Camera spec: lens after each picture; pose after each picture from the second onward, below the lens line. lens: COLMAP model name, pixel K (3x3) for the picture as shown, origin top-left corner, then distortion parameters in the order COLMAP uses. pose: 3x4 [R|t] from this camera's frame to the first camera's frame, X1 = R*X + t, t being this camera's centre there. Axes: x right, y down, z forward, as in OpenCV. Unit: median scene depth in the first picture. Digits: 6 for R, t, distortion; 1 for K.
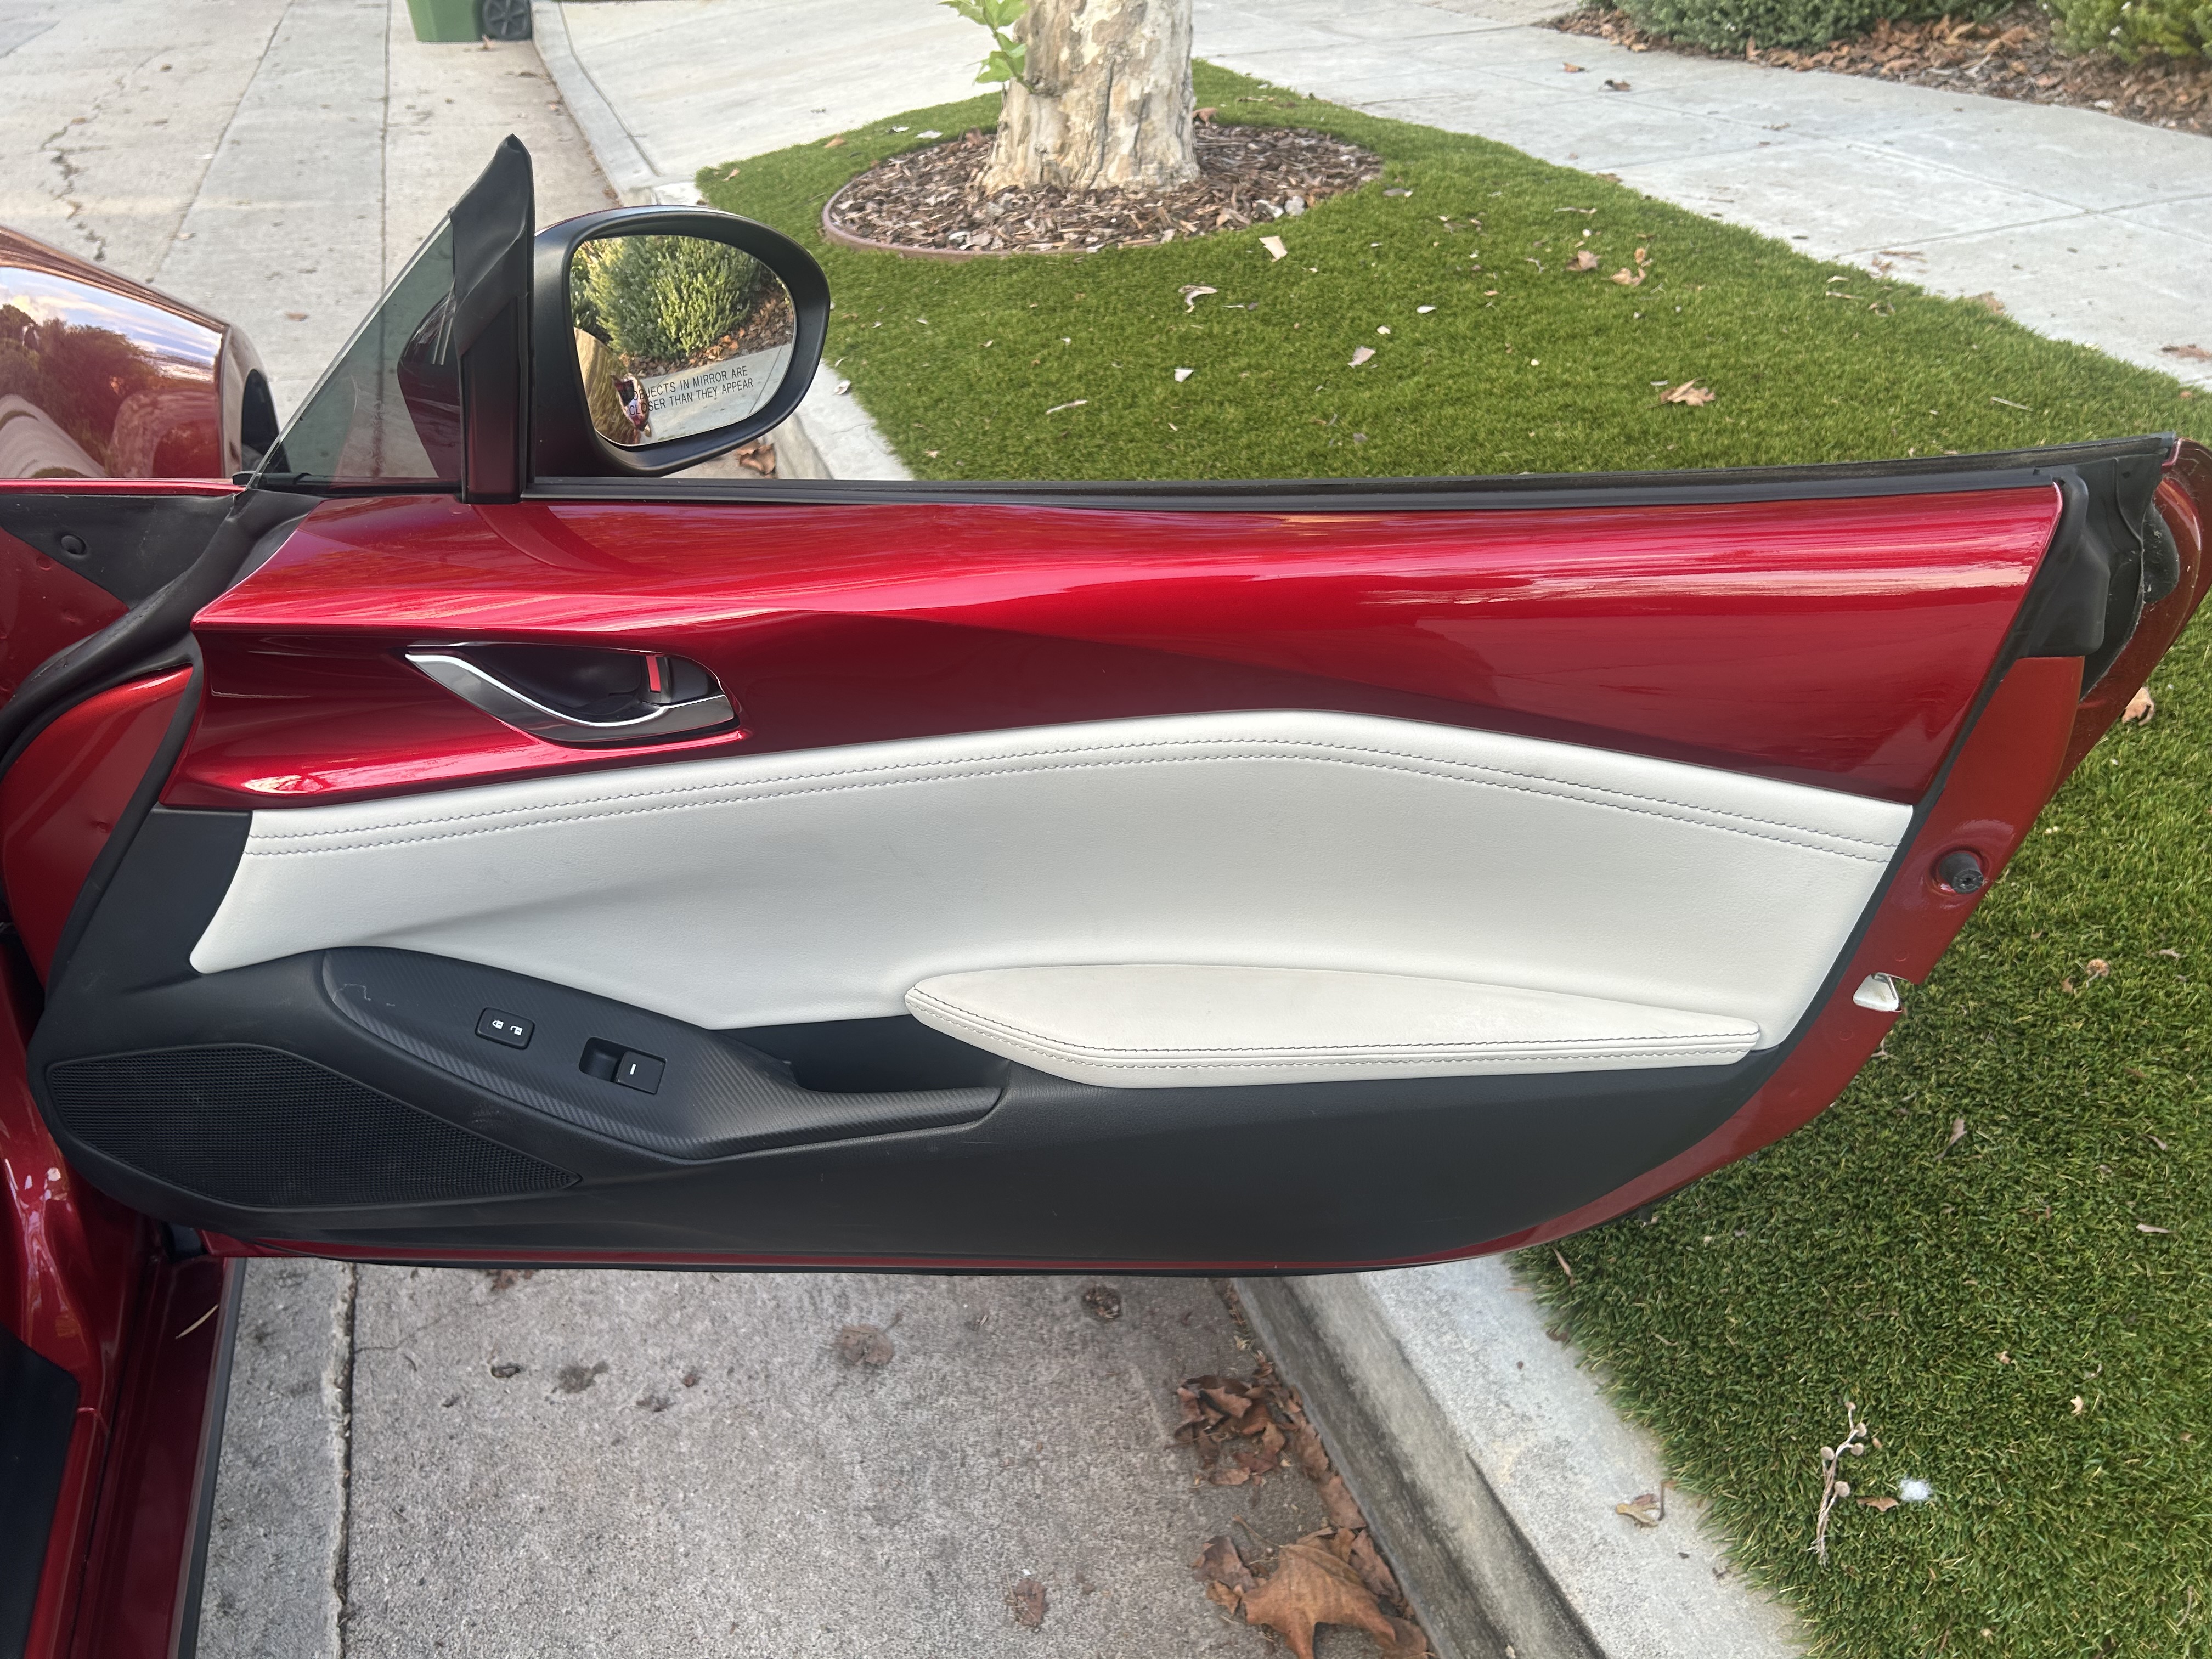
lens RADIAL K [[1680.4, 0, 1096.9], [0, 1680.4, 831.7], [0, 0, 1]] dist [0.017146, -0.003749]
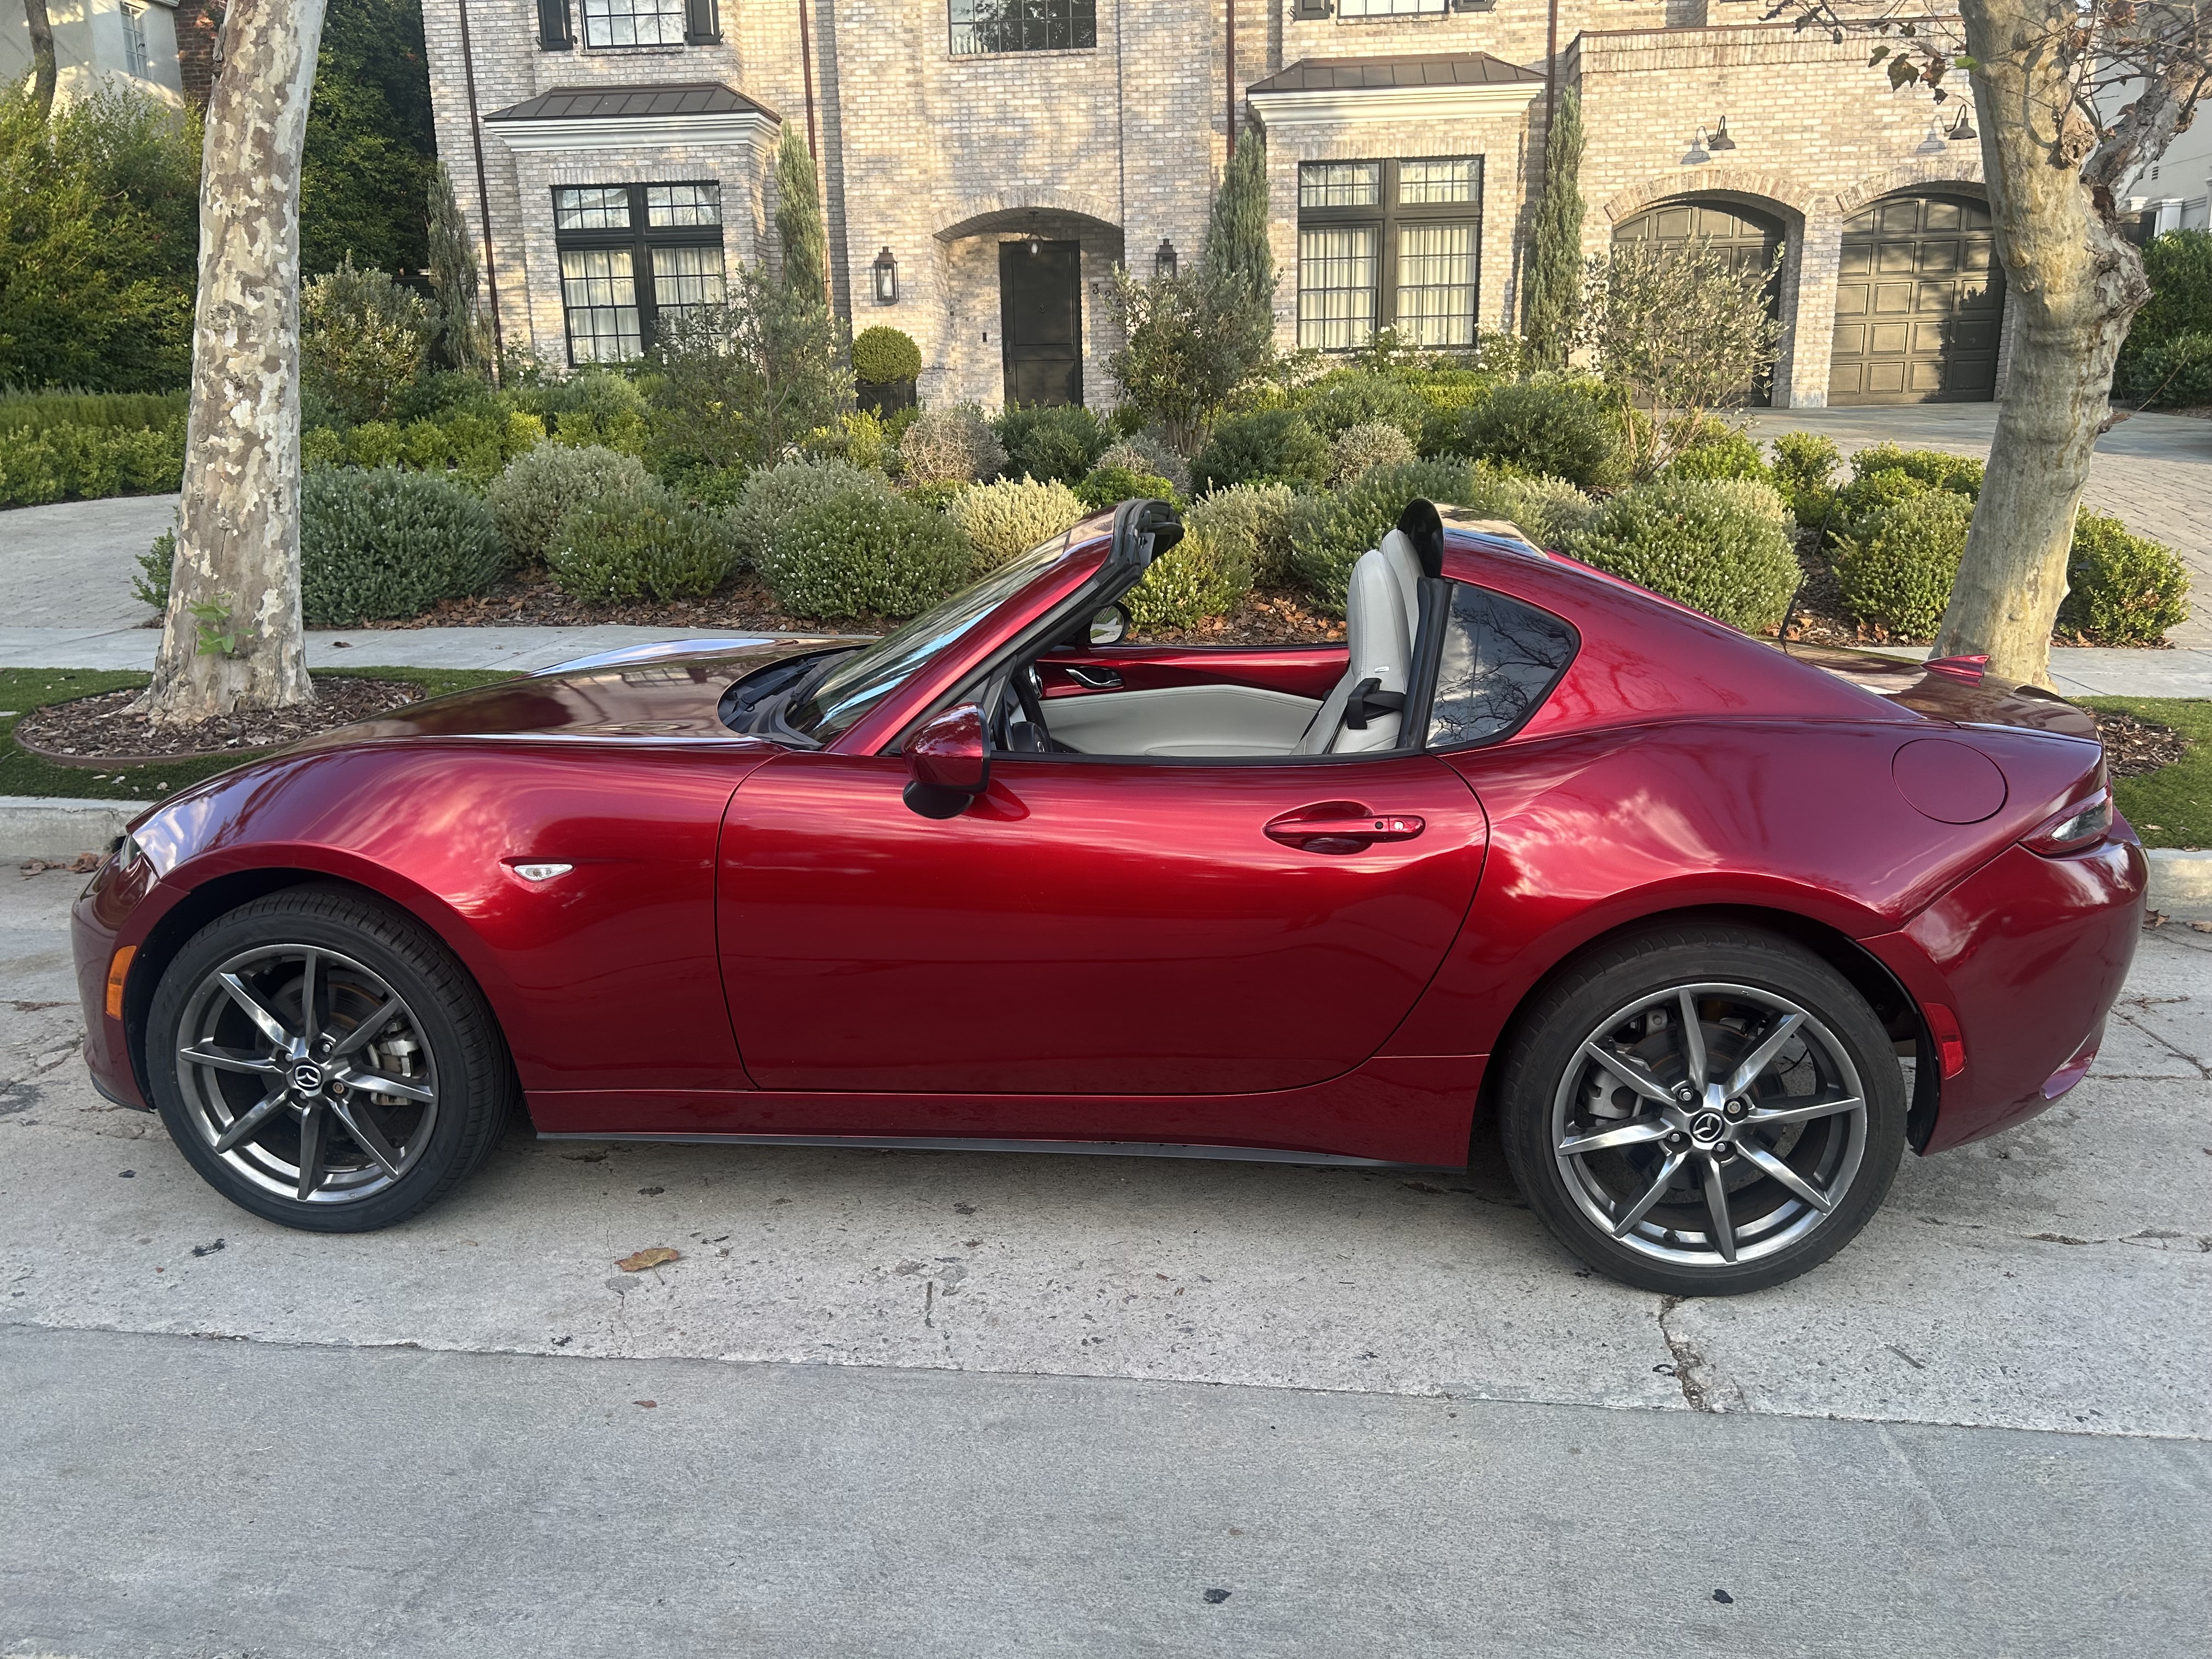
lens RADIAL K [[1642.9, 0, 1085.5], [0, 1642.9, 858.4], [0, 0, 1]] dist [0.068703, -0.088652]
pose [[0.437282, -0.207489, 0.875062, -1.139915], [0.466107, 0.884424, -0.023212, 0.154120], [-0.769109, 0.418022, 0.483455, -0.327746]]
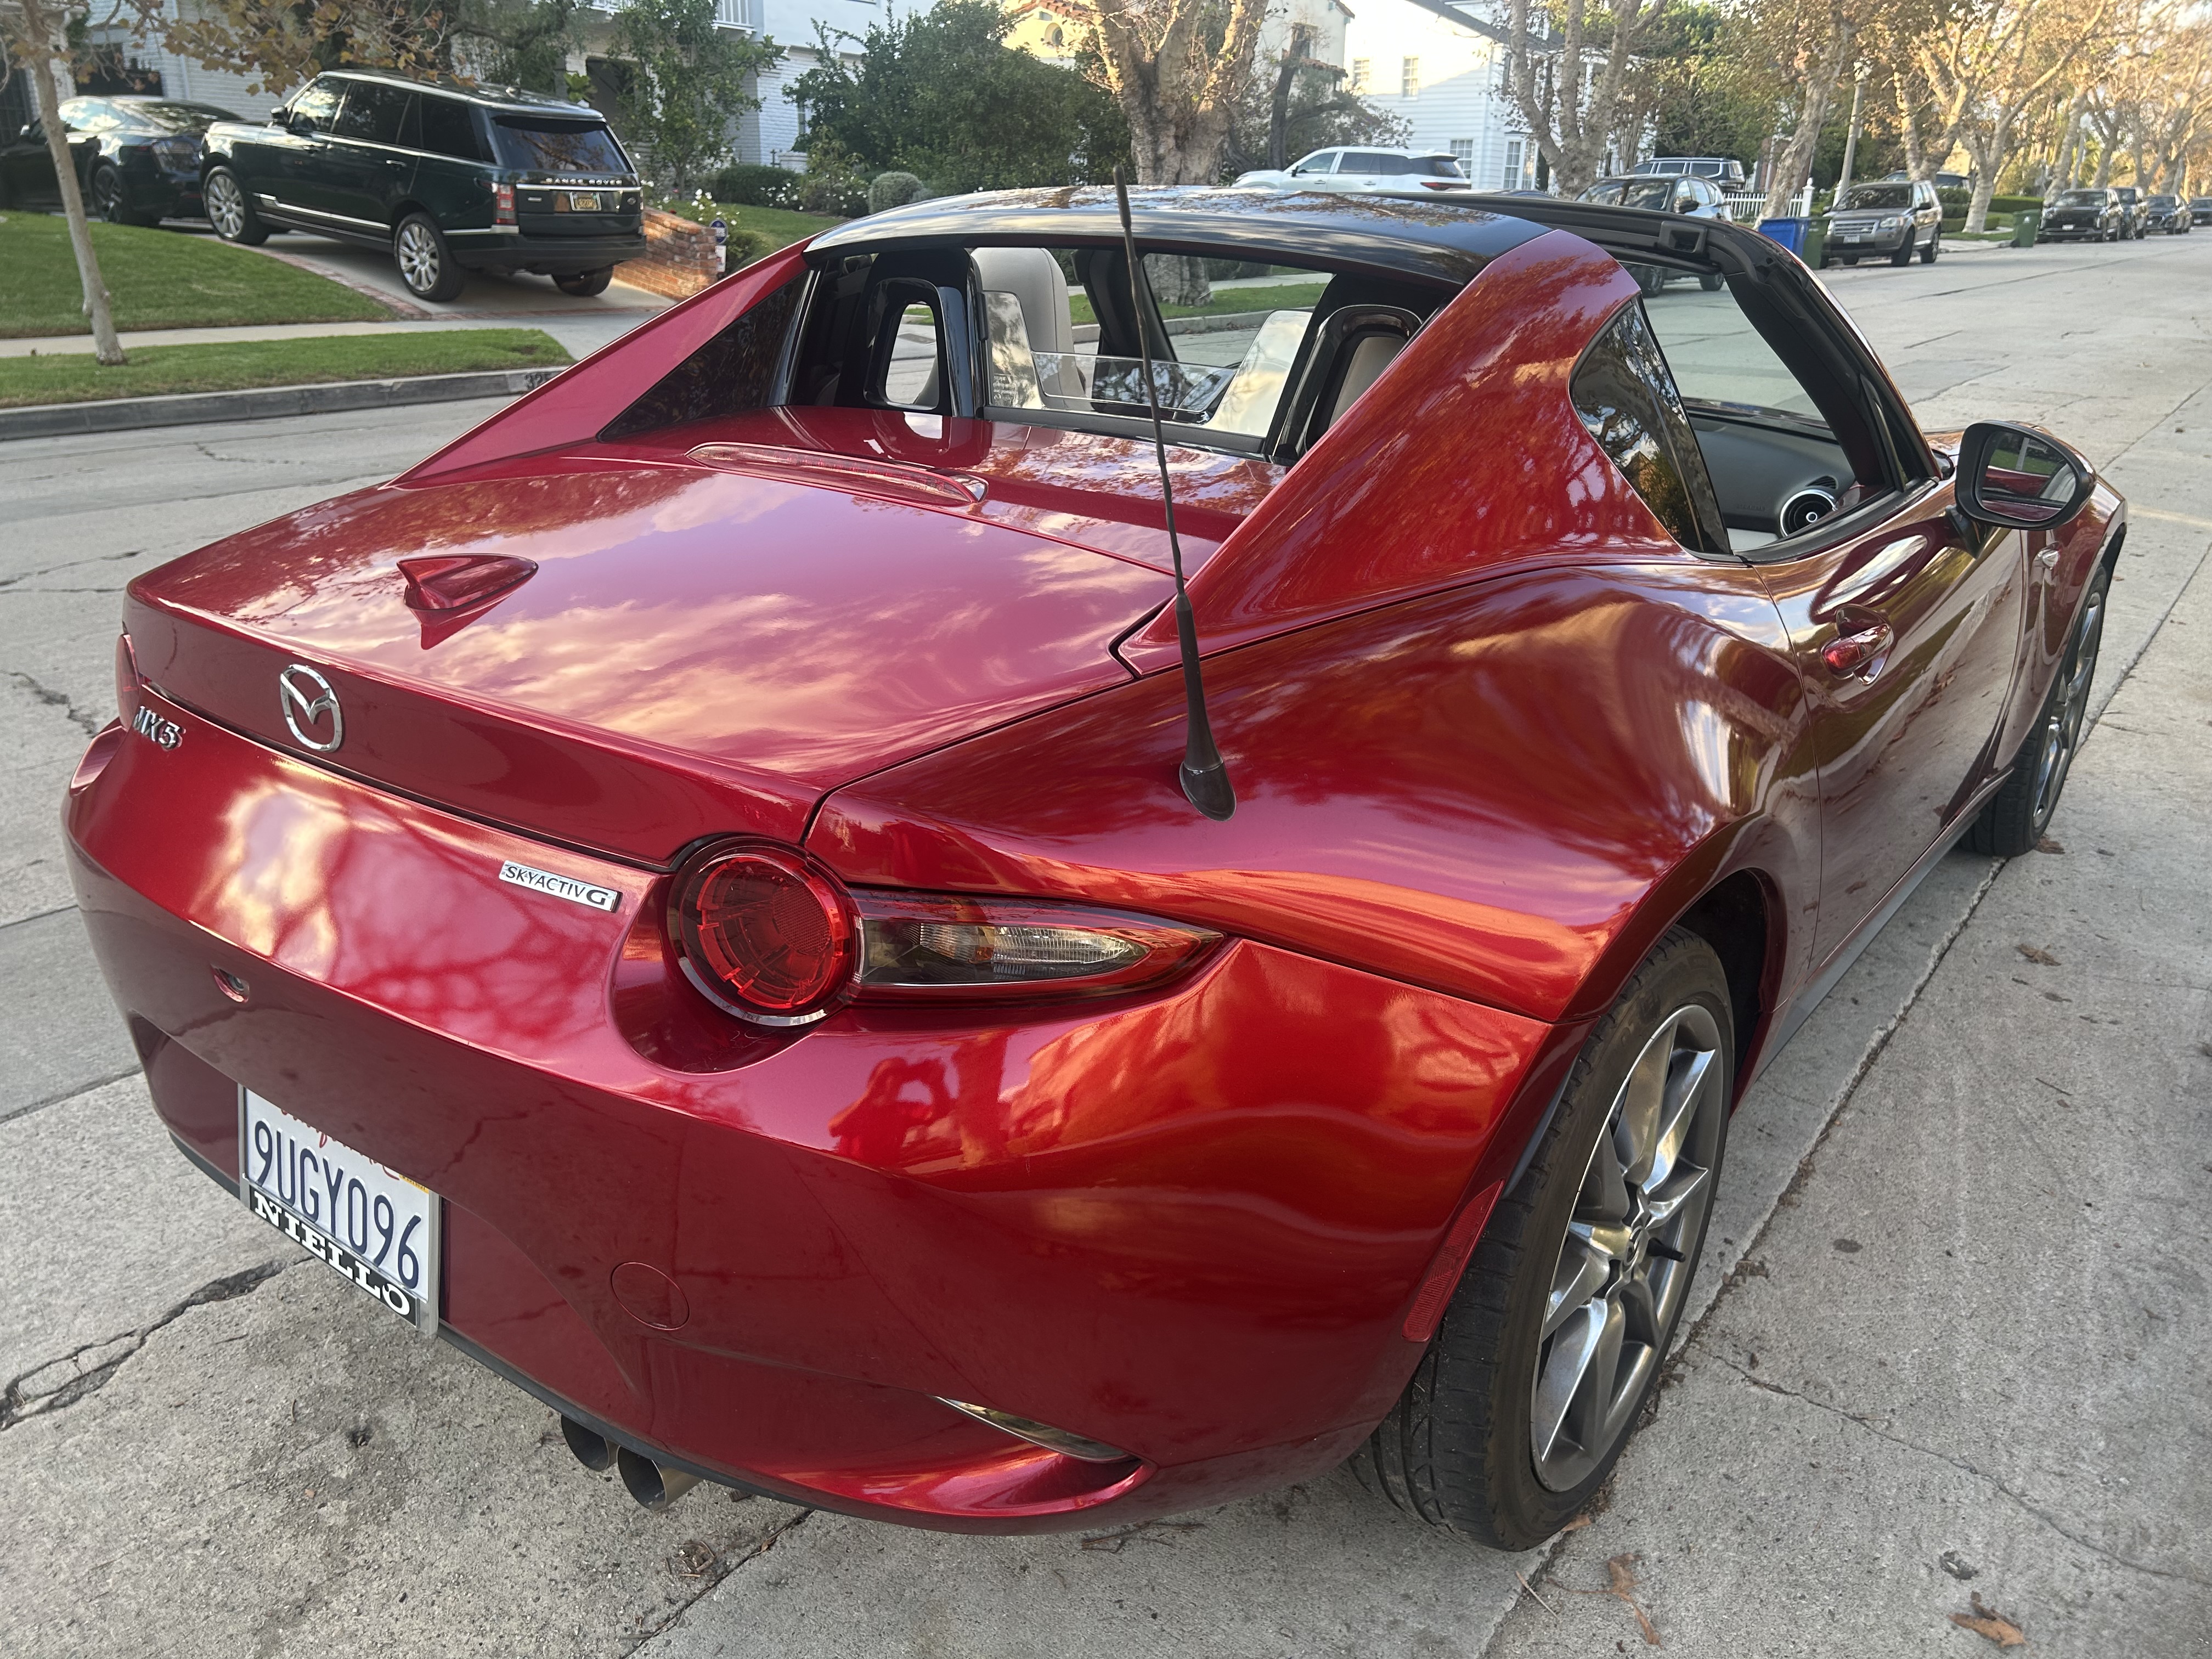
lens RADIAL K [[1680.4, 0, 1096.9], [0, 1680.4, 831.7], [0, 0, 1]] dist [0.017146, -0.003749]
pose [[0.557791, 0.326409, -0.763103, 0.195574], [-0.462176, 0.885836, 0.041080, 0.225119], [0.689393, 0.329774, 0.644970, -0.423773]]
